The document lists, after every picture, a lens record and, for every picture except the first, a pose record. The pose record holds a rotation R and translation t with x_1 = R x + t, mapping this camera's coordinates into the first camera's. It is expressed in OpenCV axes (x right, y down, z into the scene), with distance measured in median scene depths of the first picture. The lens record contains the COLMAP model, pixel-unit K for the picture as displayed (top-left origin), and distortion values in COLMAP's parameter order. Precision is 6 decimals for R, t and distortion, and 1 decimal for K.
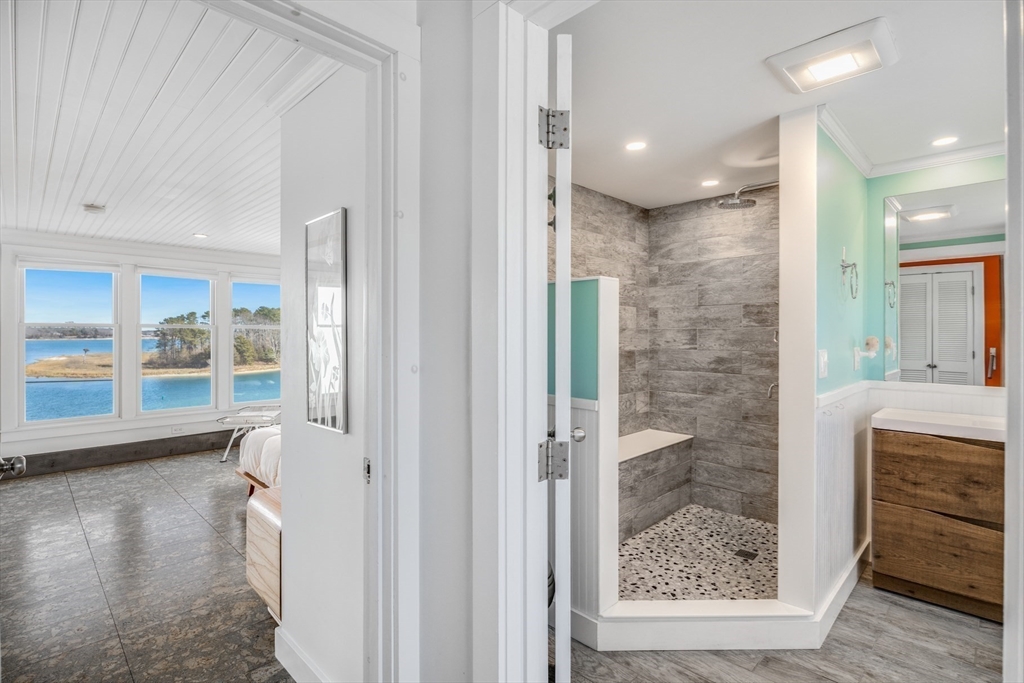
lens RADIAL K [[495.5, 0, 512.0], [0, 495.5, 332.8], [0, 0, 1]] dist [-0.001830, -0.000367]
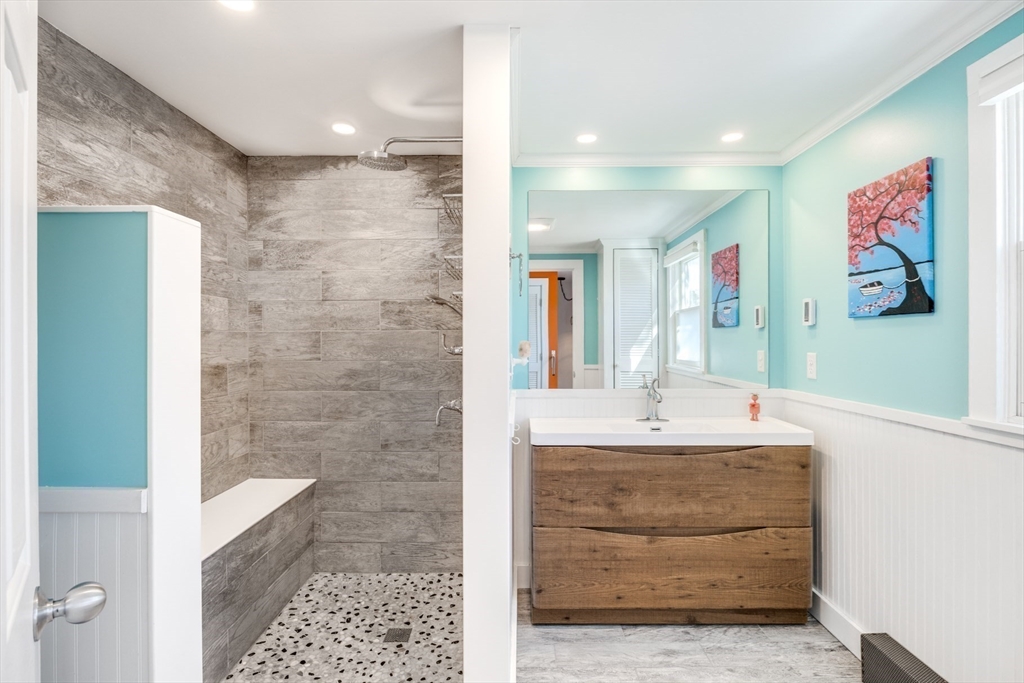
lens RADIAL K [[504.4, 0, 512.0], [0, 504.4, 341.5], [0, 0, 1]] dist [-0.007041, -0.000120]
pose [[0.714928, -0.004337, 0.699185, 0.059108], [0.001179, 0.999987, 0.004998, 0.002984], [-0.699197, -0.002749, 0.714924, 0.289476]]
